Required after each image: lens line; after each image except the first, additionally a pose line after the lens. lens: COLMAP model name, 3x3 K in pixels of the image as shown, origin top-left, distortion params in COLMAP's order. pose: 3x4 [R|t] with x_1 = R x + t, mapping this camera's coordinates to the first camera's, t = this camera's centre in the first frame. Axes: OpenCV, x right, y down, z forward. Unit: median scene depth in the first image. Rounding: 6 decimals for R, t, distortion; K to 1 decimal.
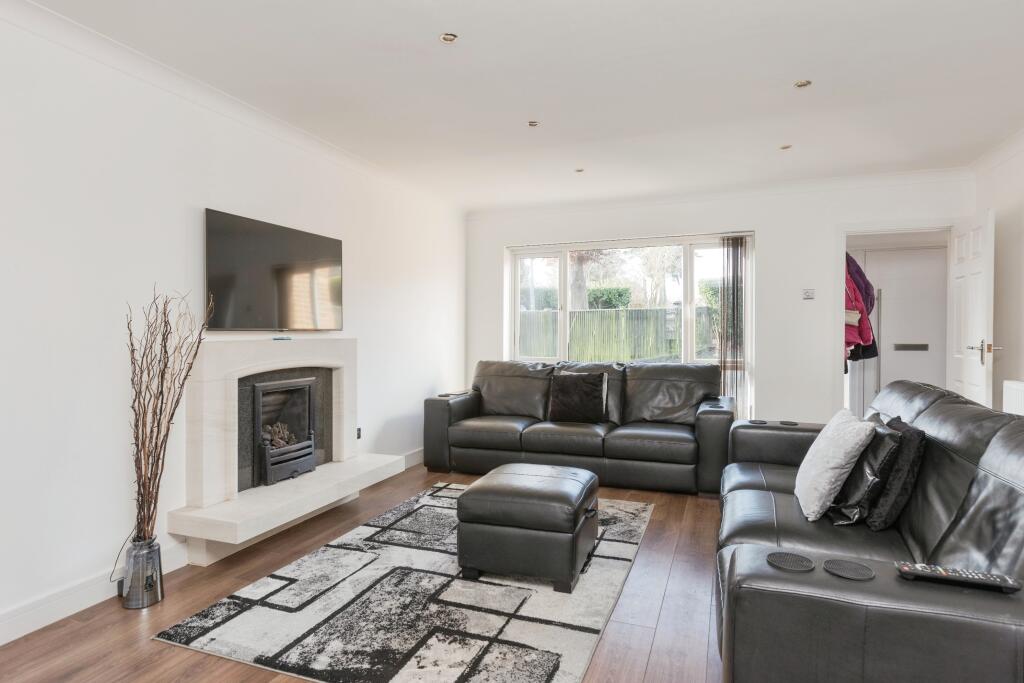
lens RADIAL K [[562.4, 0, 512.0], [0, 562.4, 341.5], [0, 0, 1]] dist [-0.001724, 0.000010]
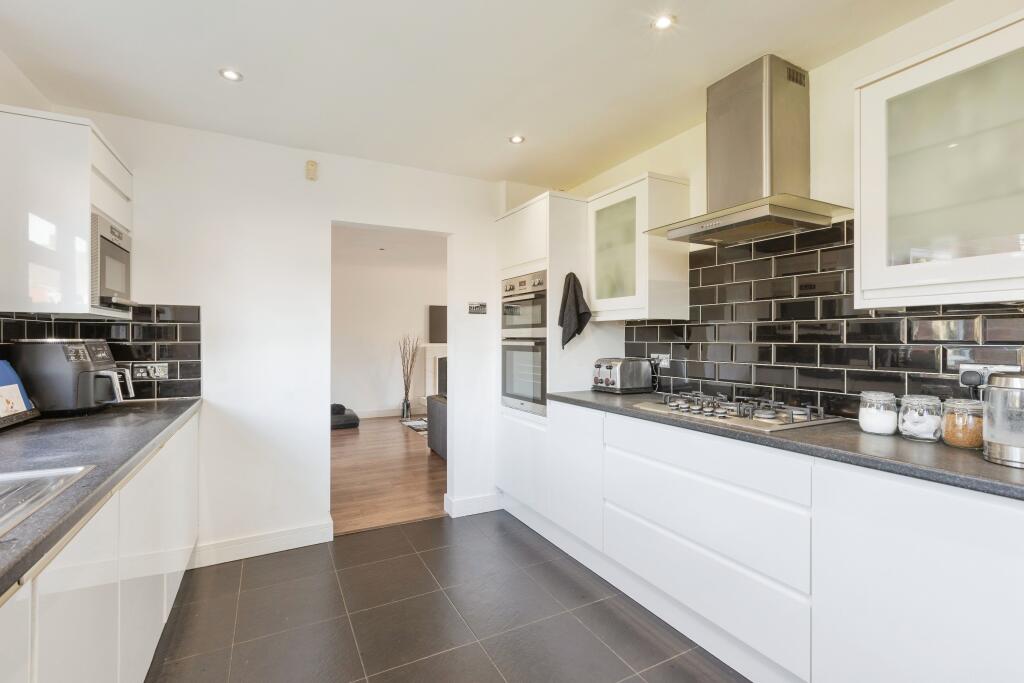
lens RADIAL K [[468.8, 0, 528.5], [0, 468.8, 328.0], [0, 0, 1]] dist [0.000444, 0.000219]
pose [[0.764744, -0.021740, -0.643967, 1.506075], [-0.005827, 0.999156, -0.040651, 0.002072], [0.644307, 0.034840, 0.763973, -0.647684]]
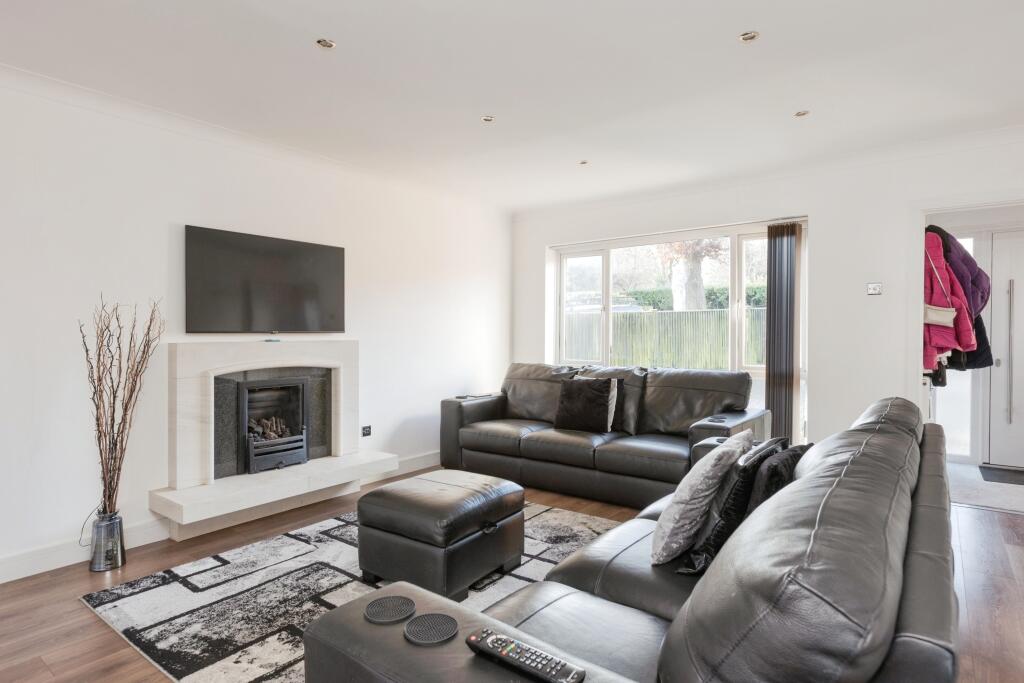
lens RADIAL K [[557.1, 0, 512.0], [0, 557.1, 341.5], [0, 0, 1]] dist [-0.000754, 0.000169]
pose [[0.958575, 0.004253, -0.284808, 0.374129], [-0.005027, 0.999985, -0.001987, -0.003456], [0.284795, 0.003337, 0.958583, 0.103300]]
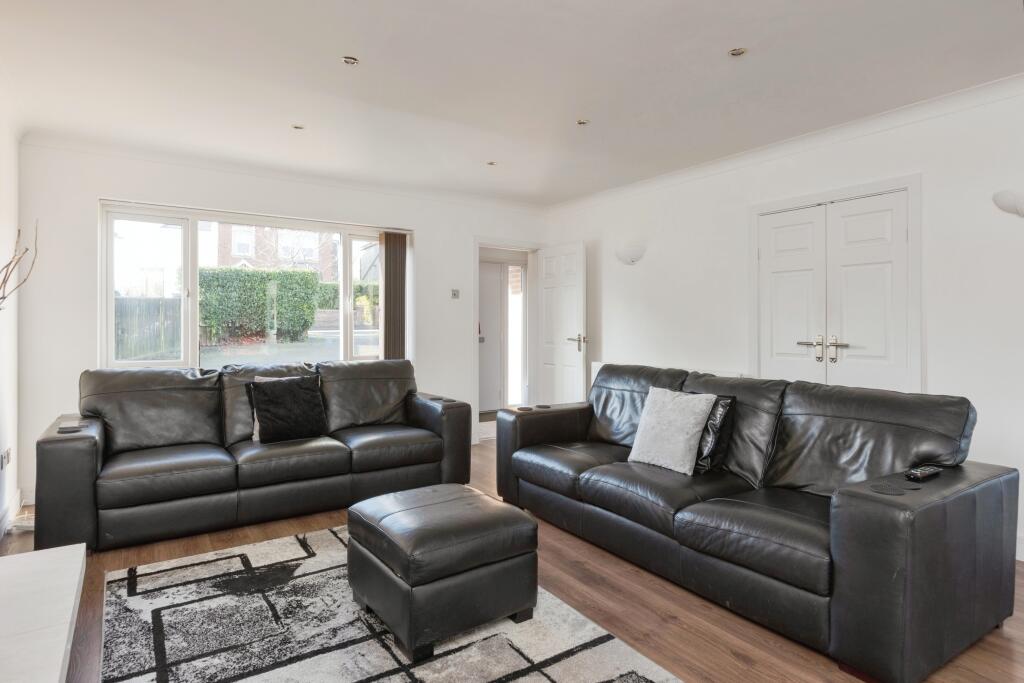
lens RADIAL K [[562.4, 0, 512.0], [0, 562.4, 341.5], [0, 0, 1]] dist [-0.001724, 0.000010]
pose [[0.579930, -0.016247, 0.814504, -0.503376], [0.009842, 0.999868, 0.012938, -0.004596], [-0.814607, 0.000513, 0.580014, 0.397090]]
